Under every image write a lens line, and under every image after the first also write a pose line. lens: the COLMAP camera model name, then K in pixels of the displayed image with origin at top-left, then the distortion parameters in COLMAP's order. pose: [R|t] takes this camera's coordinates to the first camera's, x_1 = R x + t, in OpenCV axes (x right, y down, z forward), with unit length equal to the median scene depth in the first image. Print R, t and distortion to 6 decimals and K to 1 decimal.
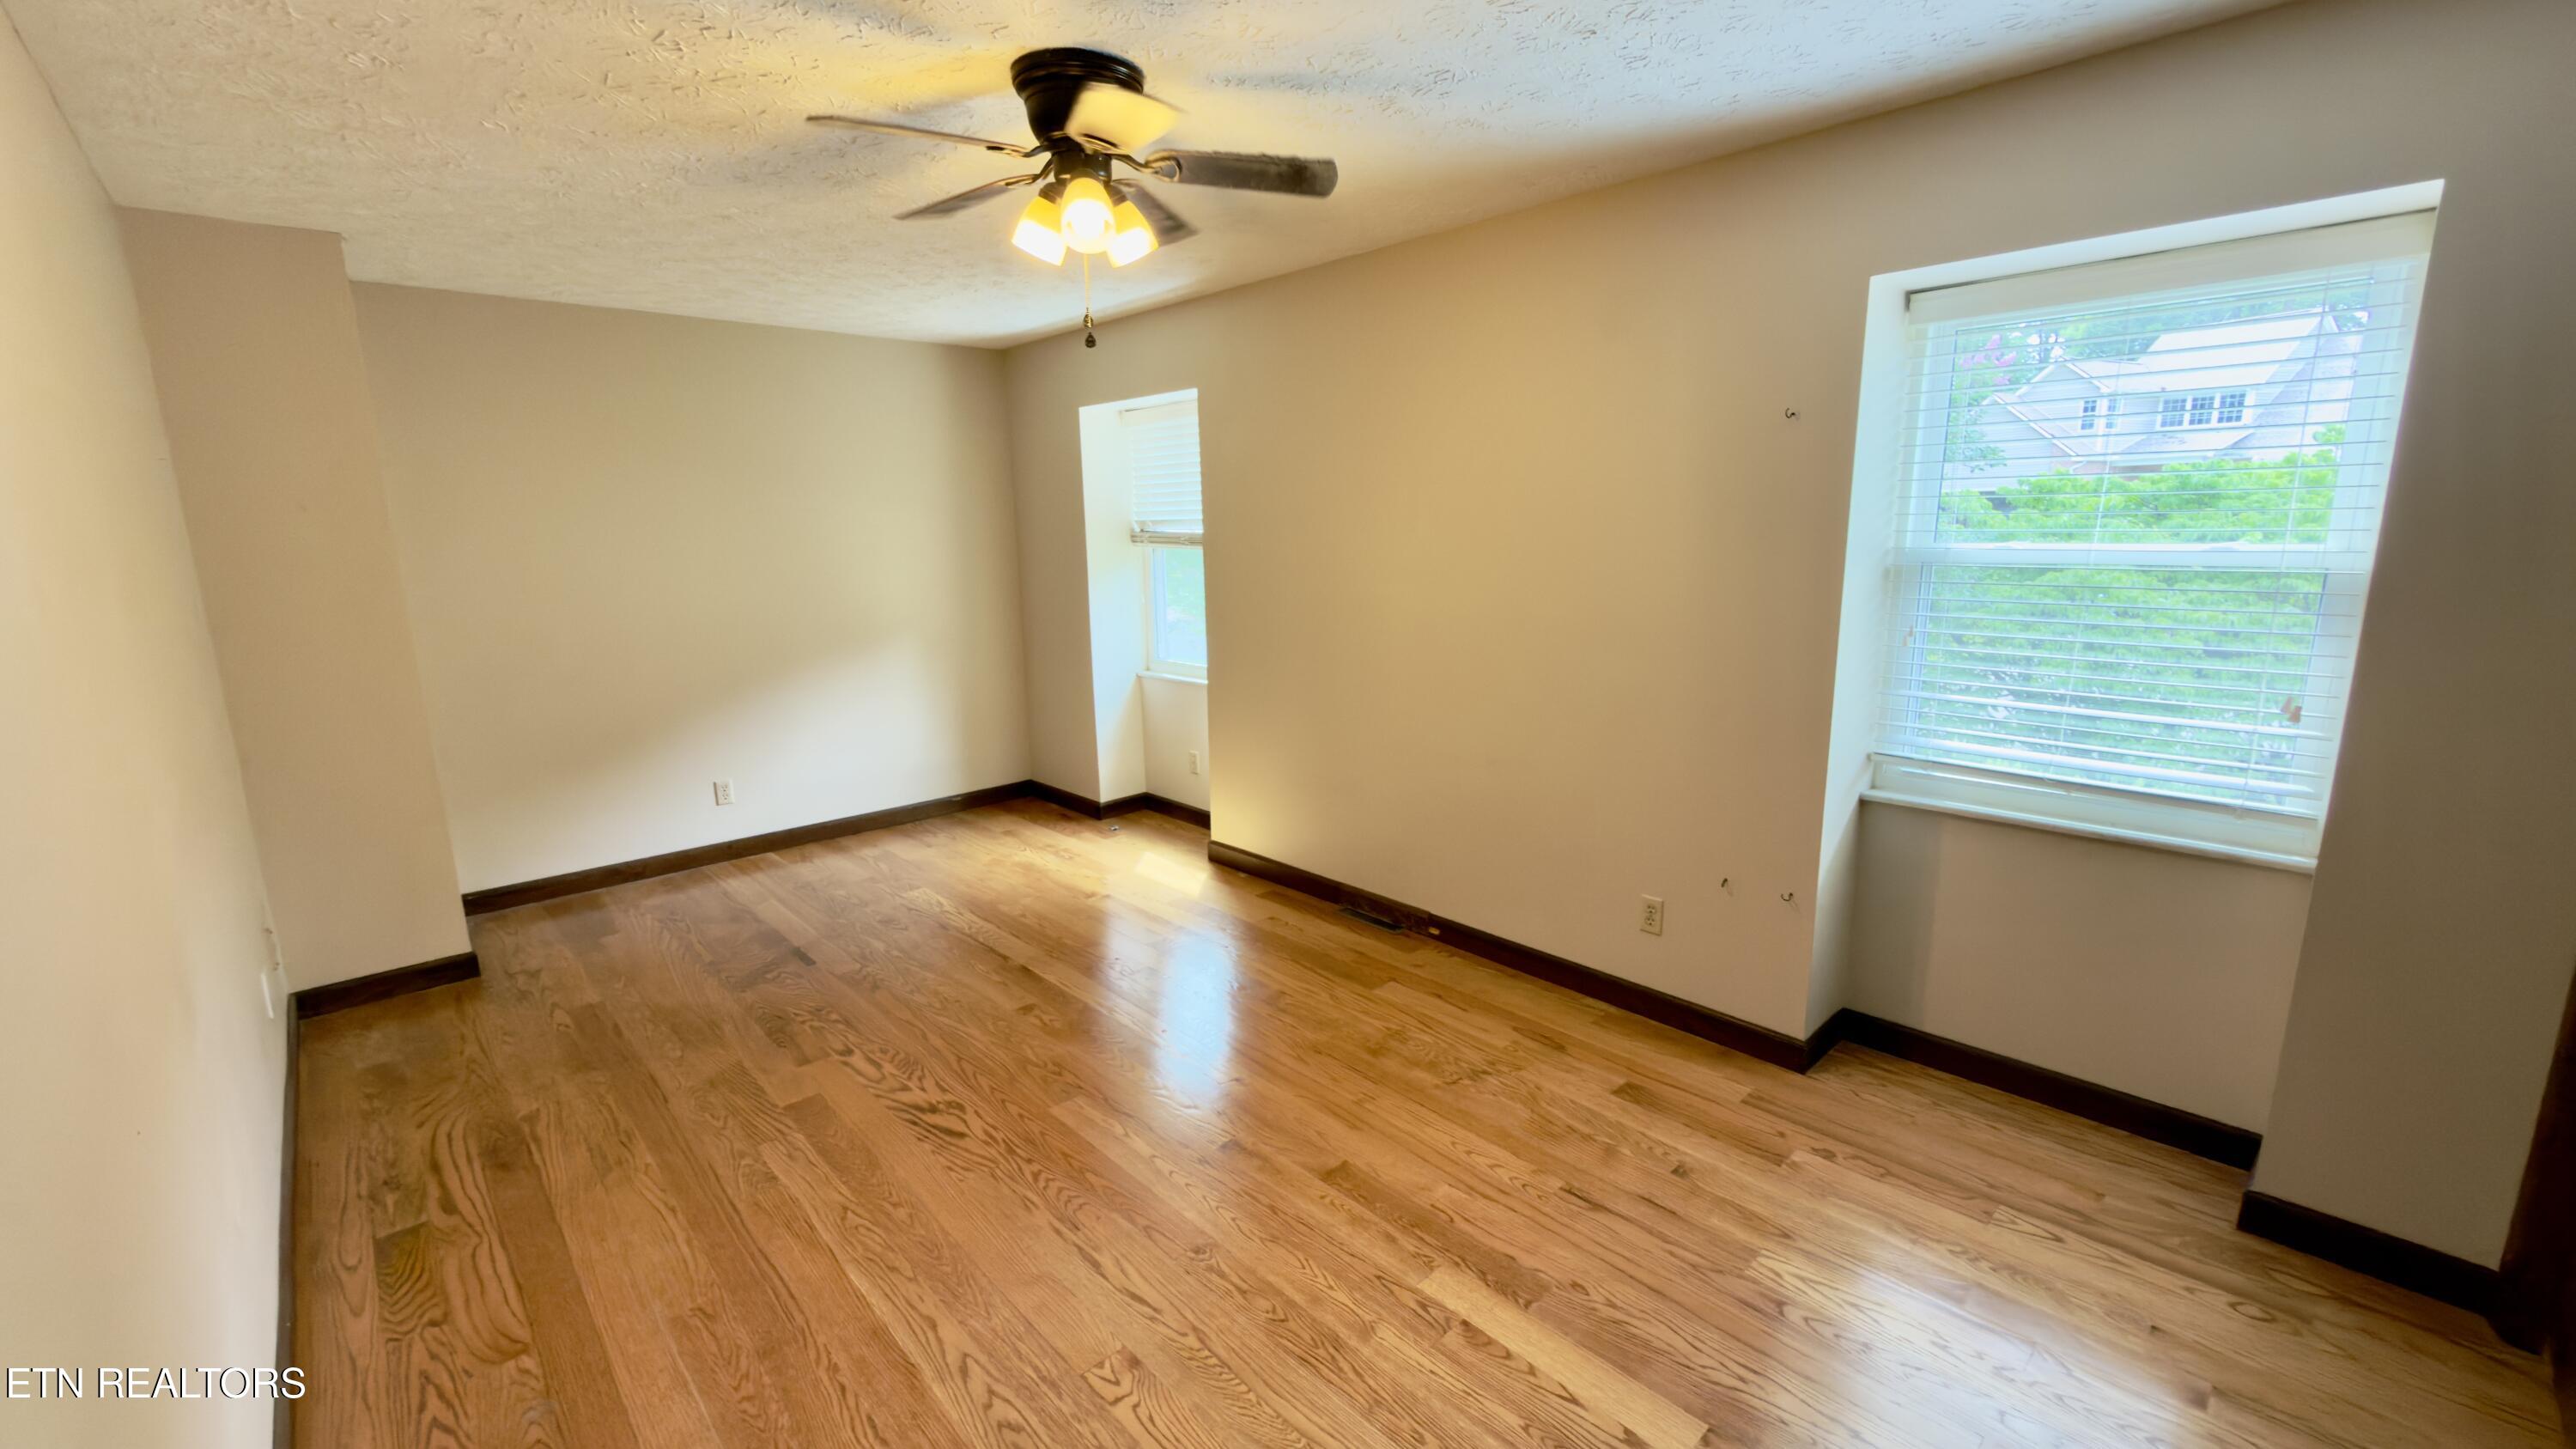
lens RADIAL K [[1026.8, 0, 1288.0], [0, 1026.8, 724.5], [0, 0, 1]] dist [-0.000792, 0.000093]
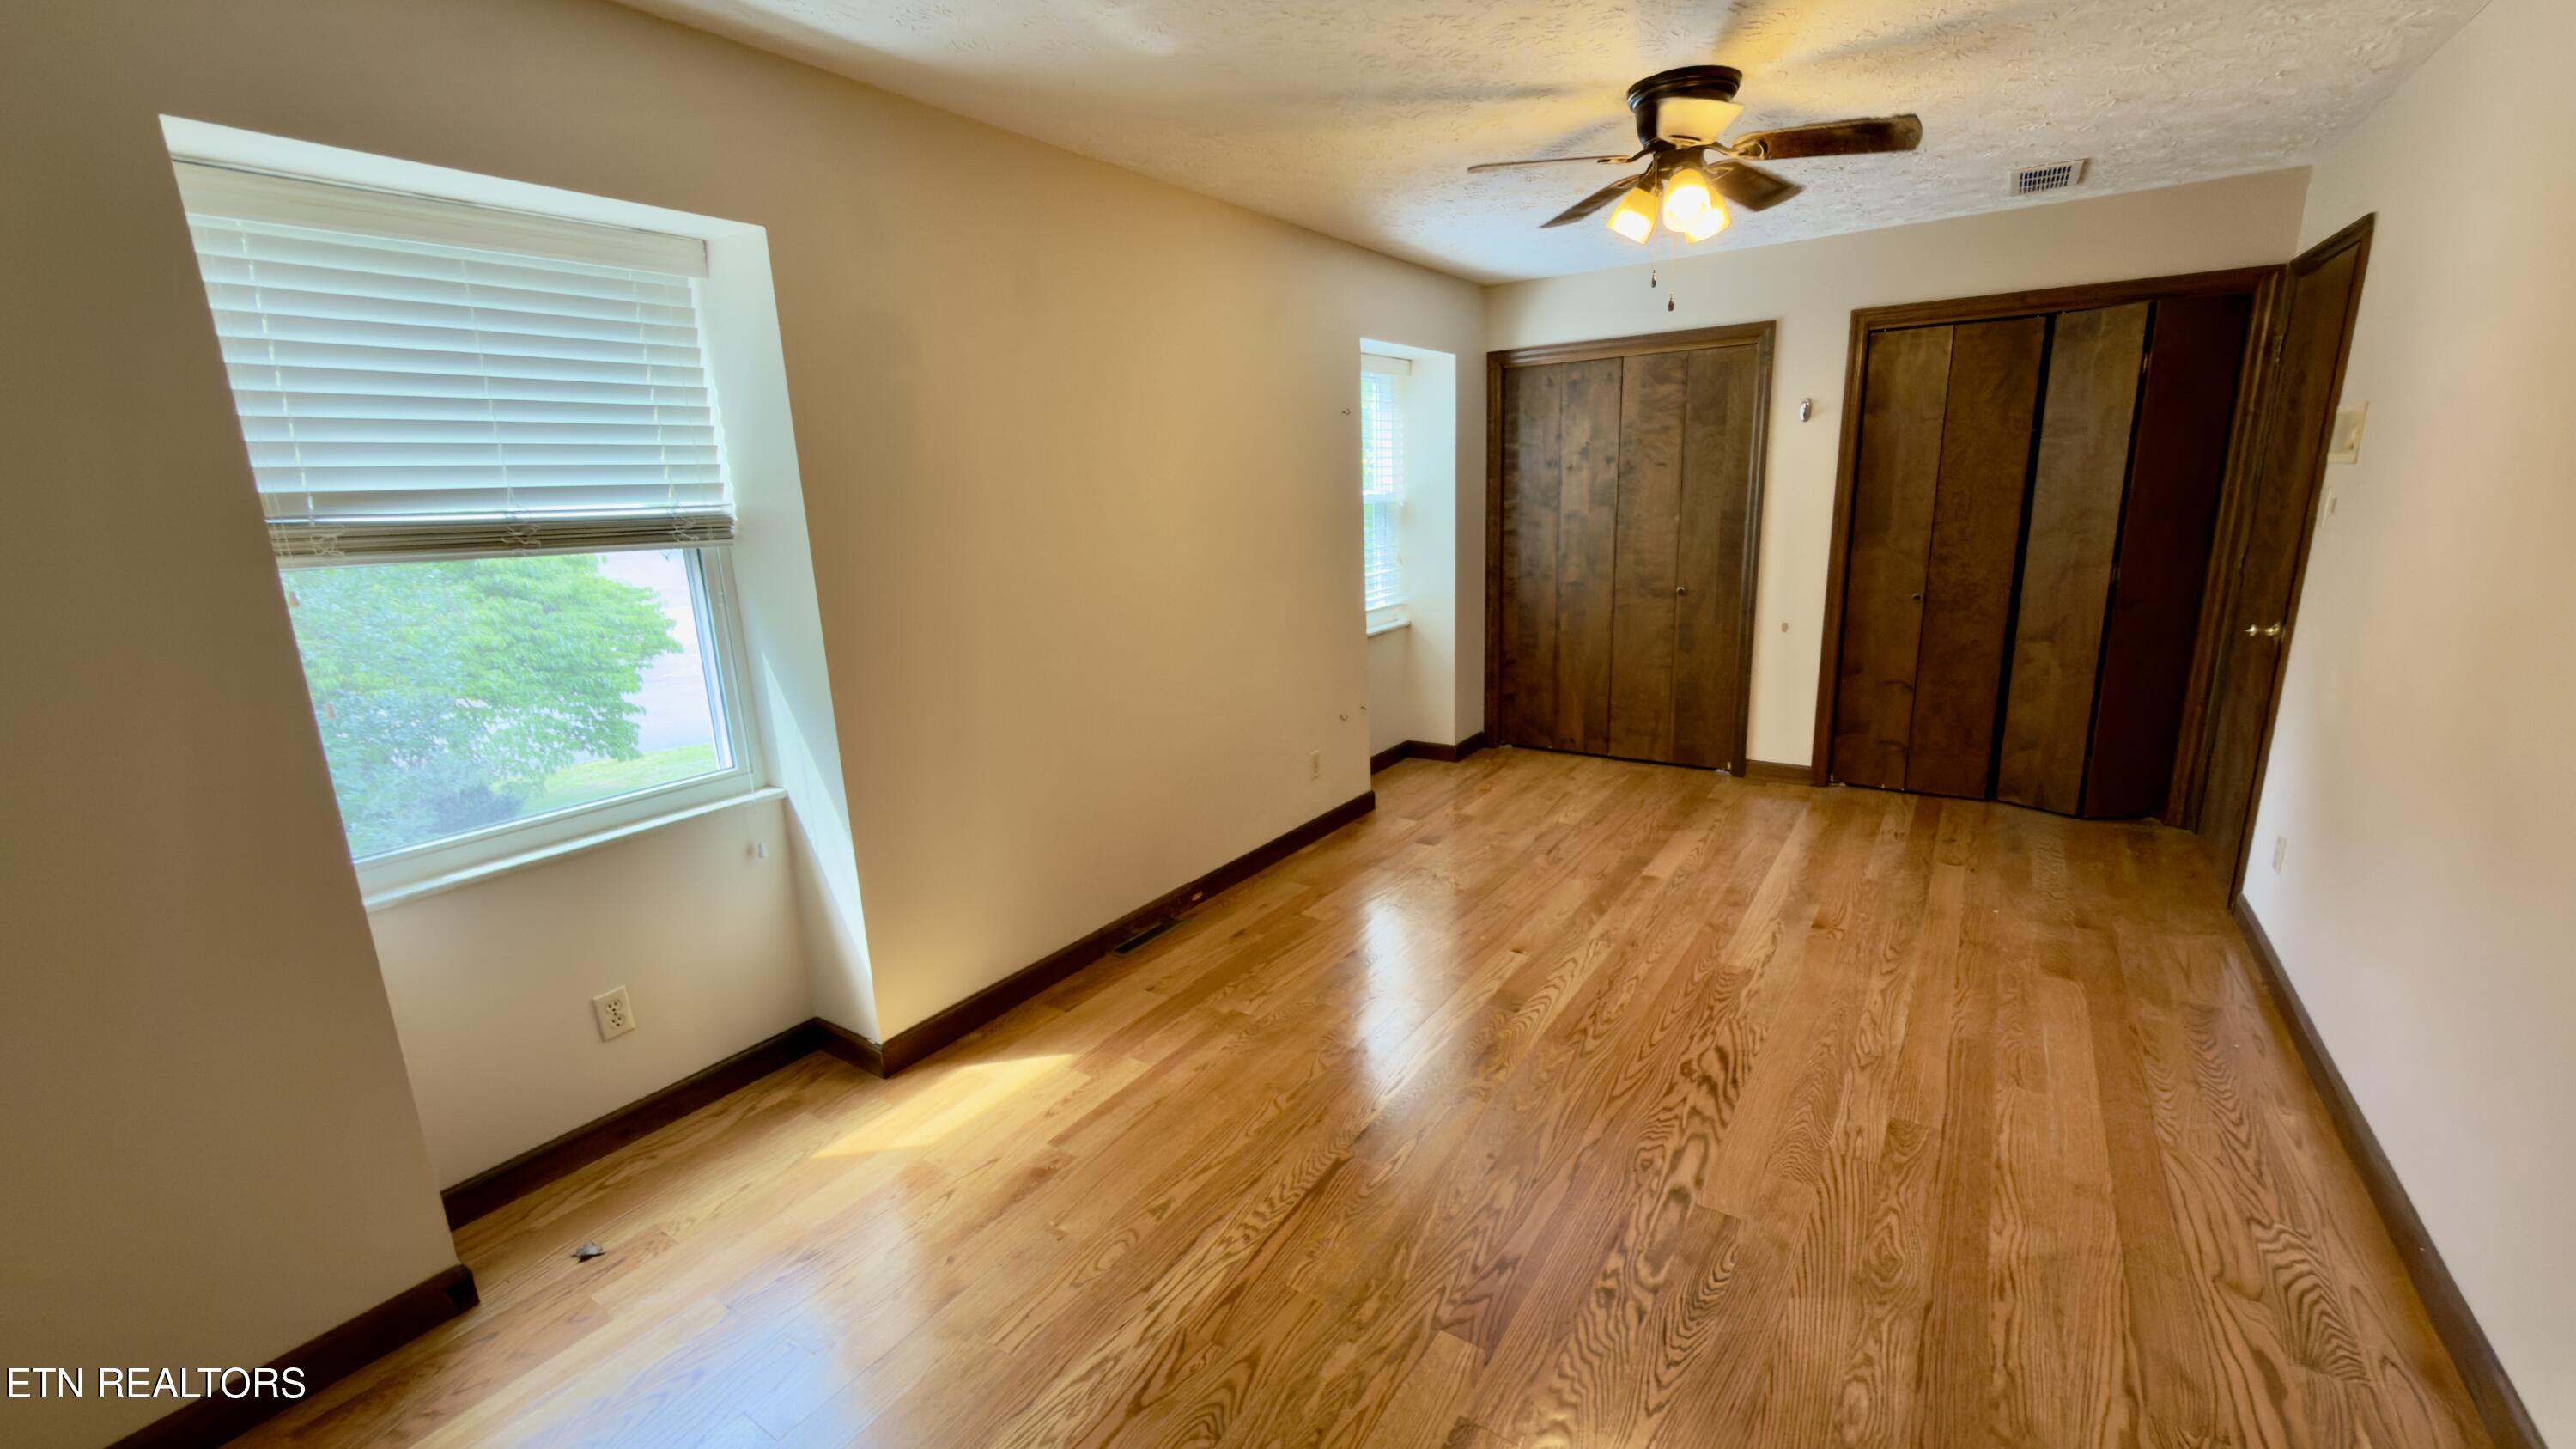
lens RADIAL K [[1026.8, 0, 1288.0], [0, 1026.8, 724.5], [0, 0, 1]] dist [-0.000792, 0.000093]
pose [[-0.218559, -0.201373, 0.954820, -1.129728], [0.226376, 0.941319, 0.250344, -0.262090], [-0.949203, 0.270863, -0.160147, 1.470018]]
